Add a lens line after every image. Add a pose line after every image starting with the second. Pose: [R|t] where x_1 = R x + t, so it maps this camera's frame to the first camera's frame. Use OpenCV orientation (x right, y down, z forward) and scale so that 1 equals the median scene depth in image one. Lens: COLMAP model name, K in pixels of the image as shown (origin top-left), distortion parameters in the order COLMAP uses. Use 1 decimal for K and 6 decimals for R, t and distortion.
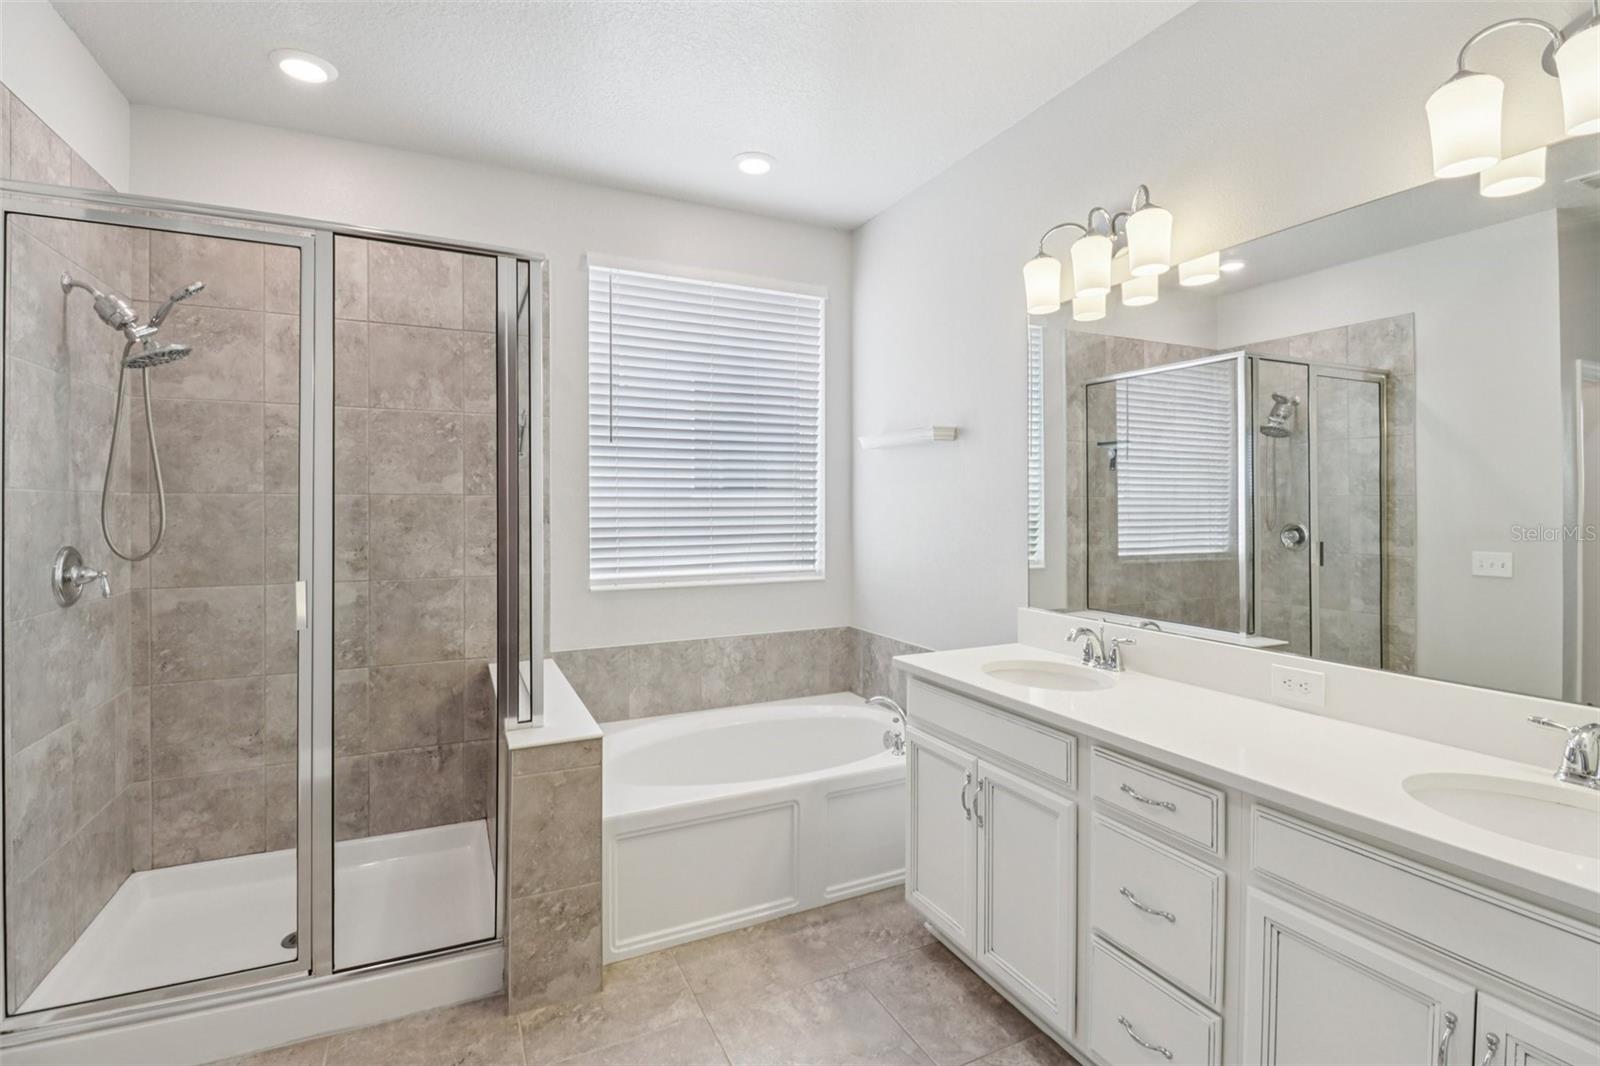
lens RADIAL K [[734.0, 0, 803.0], [0, 734.0, 504.3], [0, 0, 1]] dist [0.002277, -0.013128]
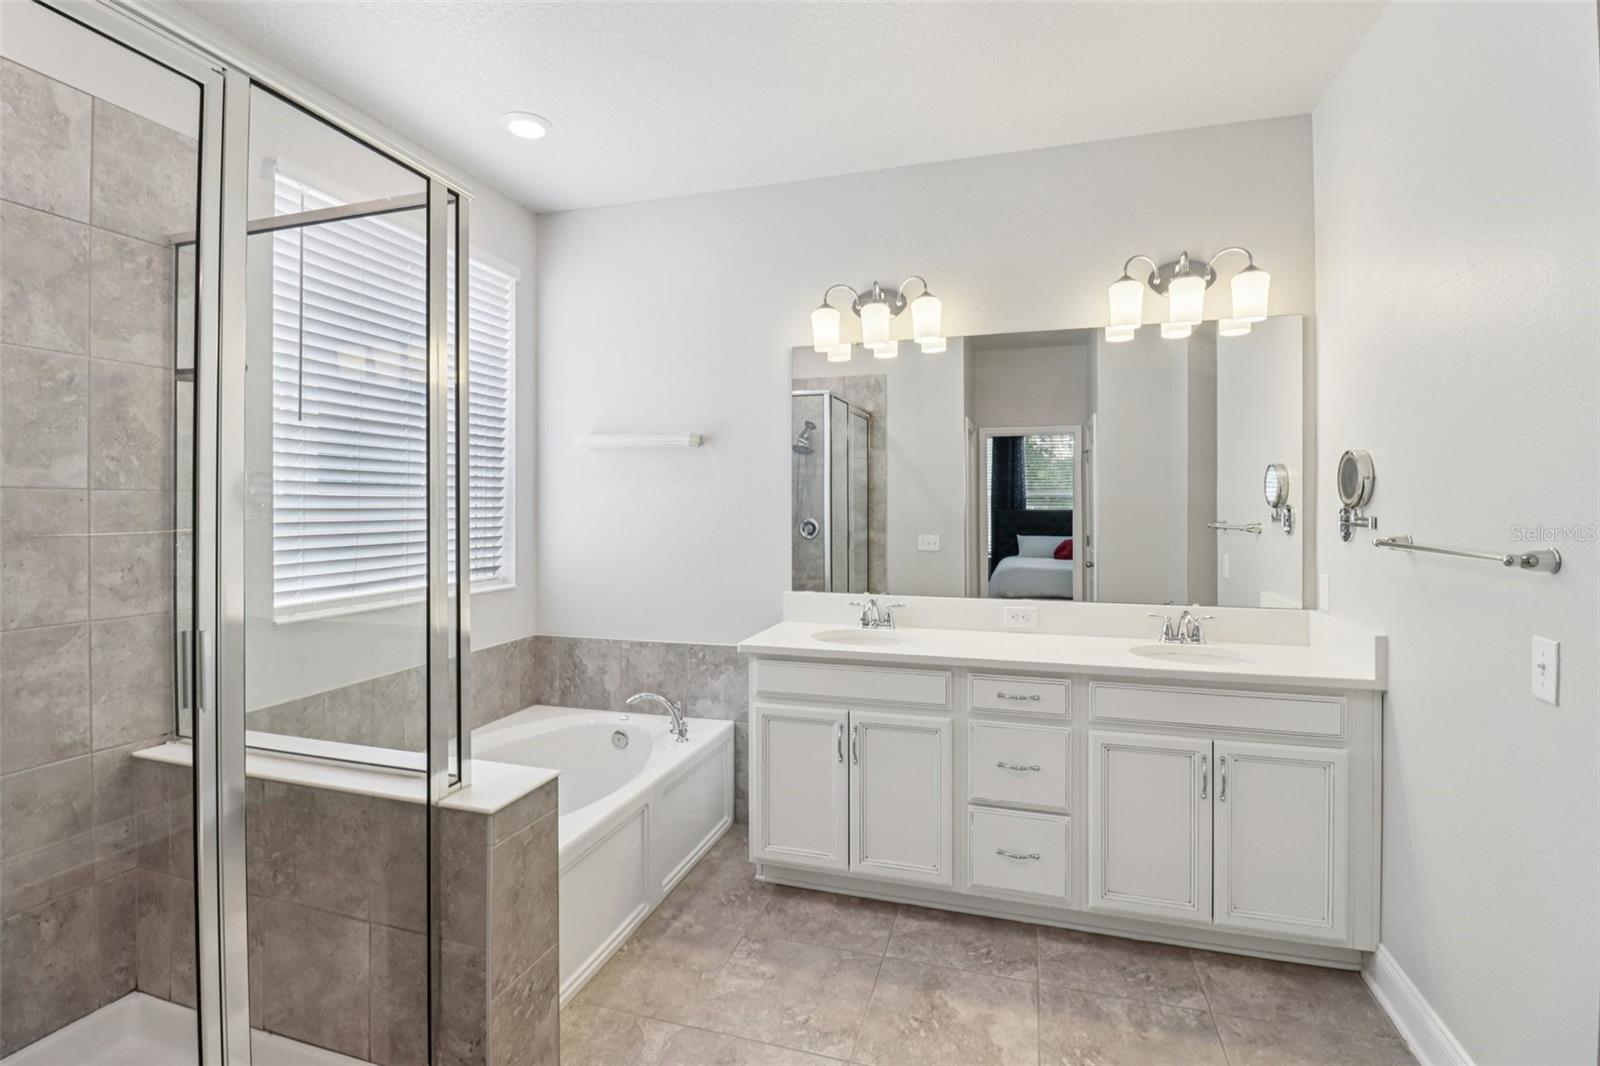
lens RADIAL K [[742.9, 0, 798.5], [0, 742.9, 500.6], [0, 0, 1]] dist [-0.001689, -0.012518]
pose [[0.684580, 0.005026, 0.728920, -0.508113], [-0.003041, 0.999987, -0.004038, -0.002329], [-0.728931, 0.000548, 0.684587, 0.138132]]
